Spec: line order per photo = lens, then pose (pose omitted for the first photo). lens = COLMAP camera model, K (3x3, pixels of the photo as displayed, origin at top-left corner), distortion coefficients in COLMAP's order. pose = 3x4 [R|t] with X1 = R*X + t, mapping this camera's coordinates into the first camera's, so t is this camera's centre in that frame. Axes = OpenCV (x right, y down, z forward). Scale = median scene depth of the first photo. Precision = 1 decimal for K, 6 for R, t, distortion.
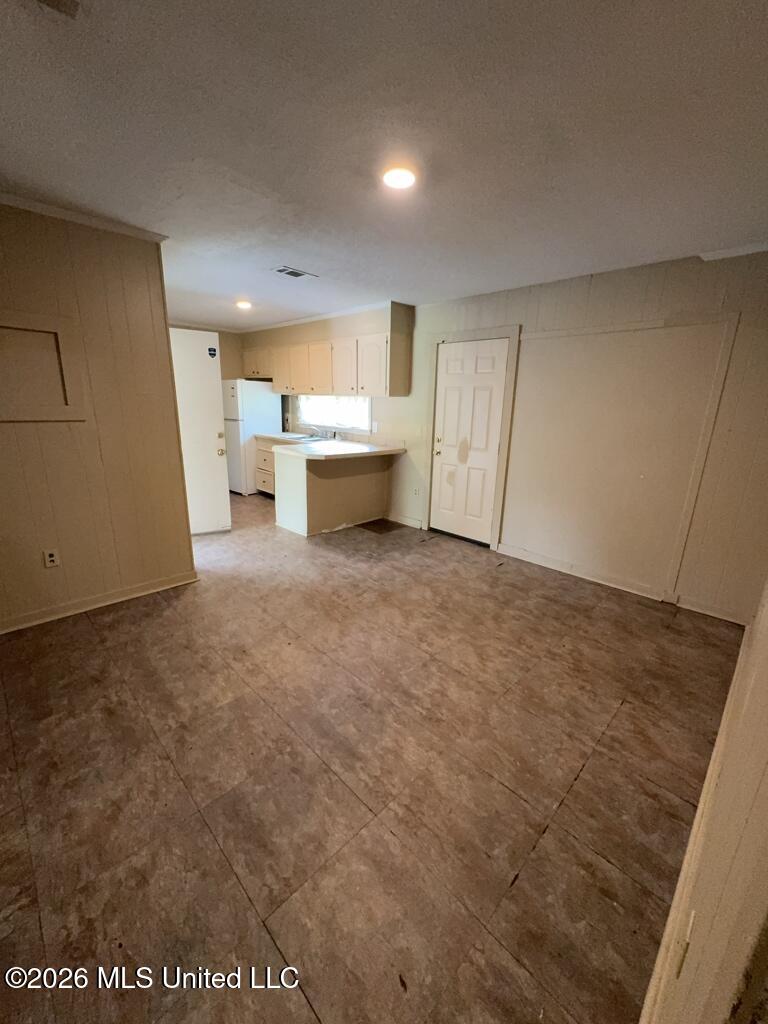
lens RADIAL K [[413.8, 0, 384.0], [0, 413.8, 512.0], [0, 0, 1]] dist [0.000342, 0.000098]
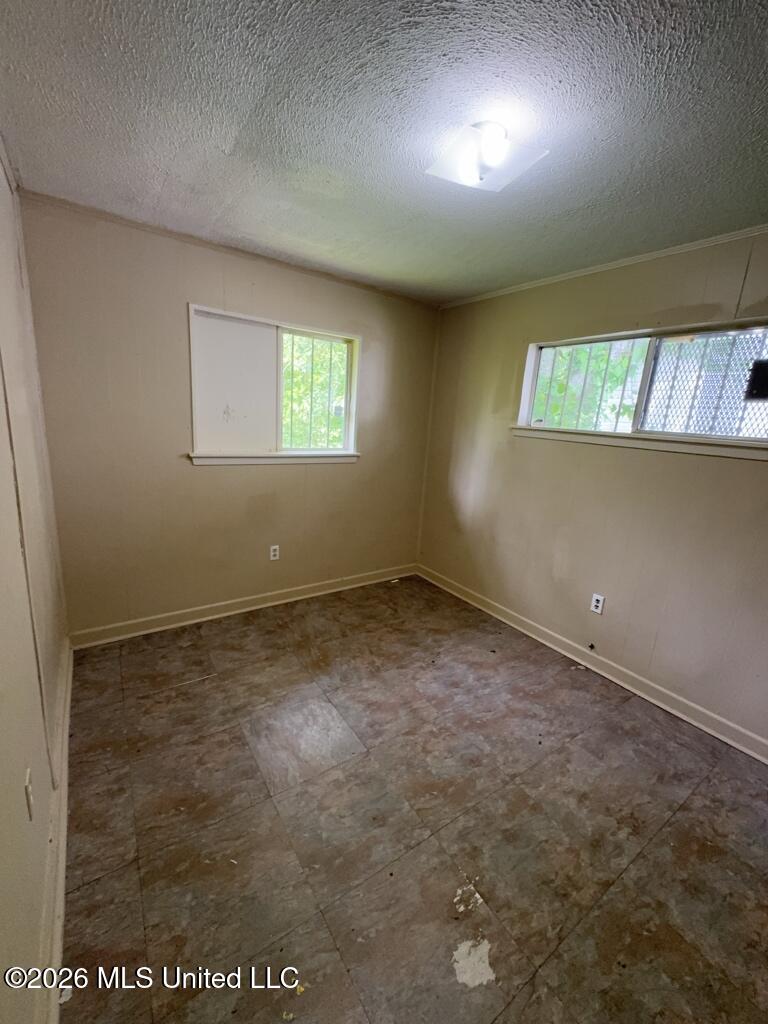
lens RADIAL K [[413.8, 0, 384.0], [0, 413.8, 512.0], [0, 0, 1]] dist [0.000342, 0.000098]
pose [[0.161736, -0.233904, 0.958713, -1.163927], [0.203044, 0.958605, 0.199624, -0.351197], [-0.965720, 0.162375, 0.202534, 1.119097]]
